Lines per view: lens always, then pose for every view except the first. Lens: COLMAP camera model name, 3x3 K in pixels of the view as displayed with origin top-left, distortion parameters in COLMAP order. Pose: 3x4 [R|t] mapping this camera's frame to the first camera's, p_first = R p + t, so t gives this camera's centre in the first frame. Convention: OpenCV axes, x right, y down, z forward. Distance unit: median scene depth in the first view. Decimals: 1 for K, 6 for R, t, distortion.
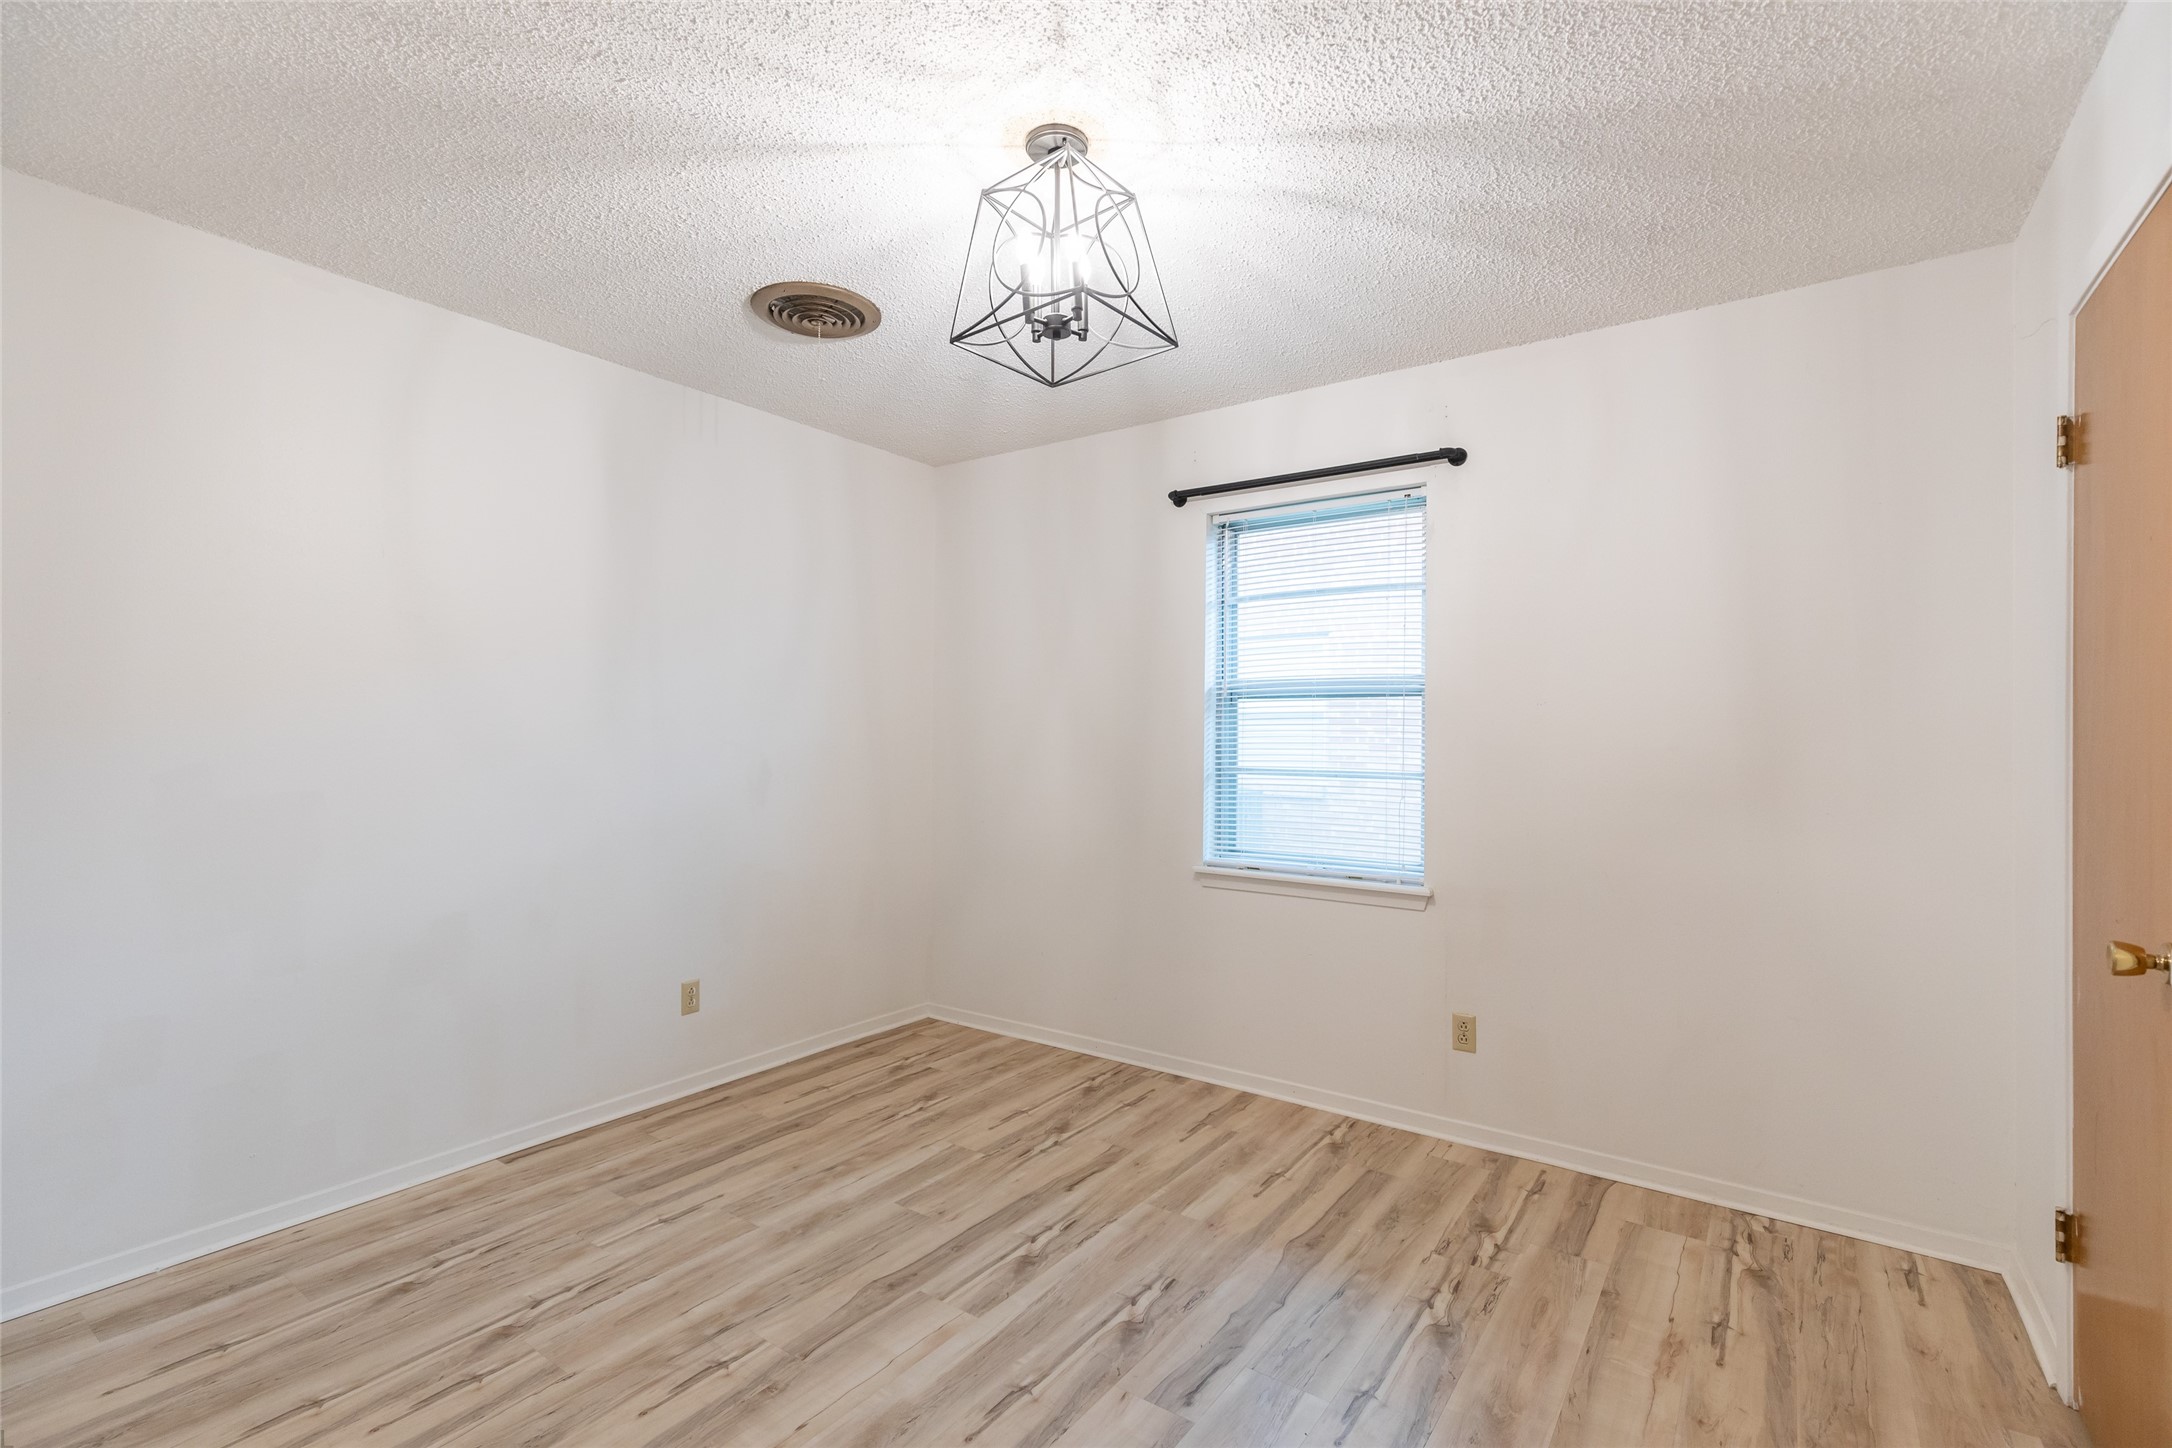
lens RADIAL K [[974.9, 0, 1074.0], [0, 974.9, 742.6], [0, 0, 1]] dist [0.008491, -0.000554]
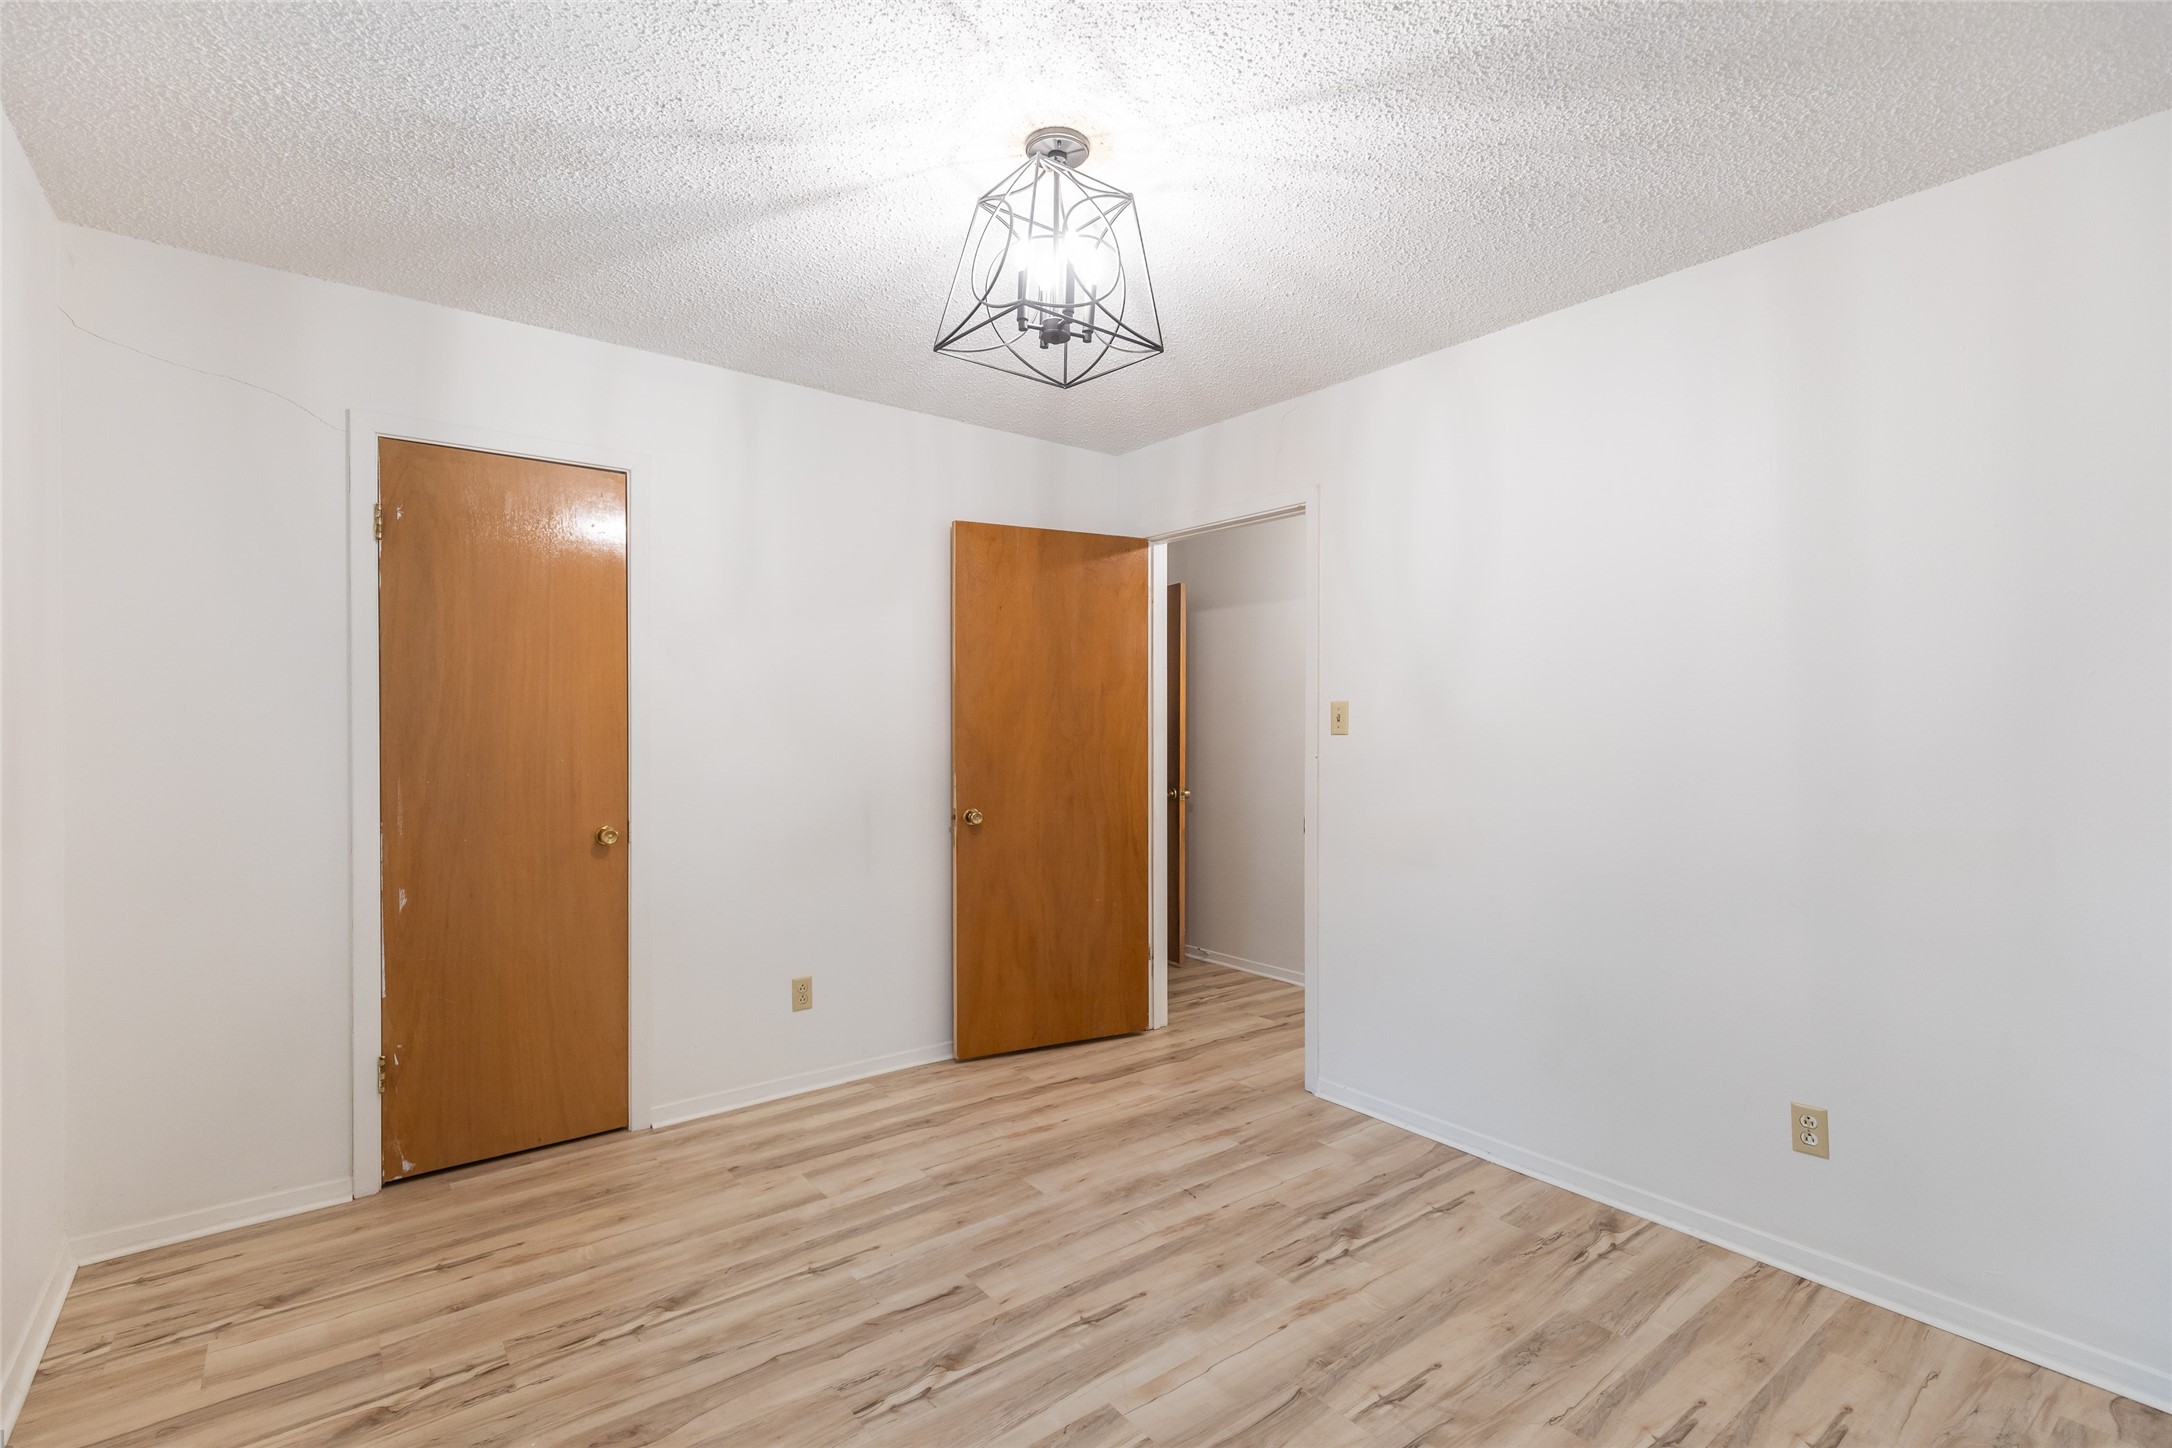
lens RADIAL K [[974.9, 0, 1074.2], [0, 974.9, 719.1], [0, 0, 1]] dist [0.008491, -0.000554]
pose [[-0.956827, -0.007785, 0.290553, -0.324019], [-0.008961, 0.999956, -0.002715, -0.010919], [-0.290519, -0.005202, -0.956855, 1.896024]]
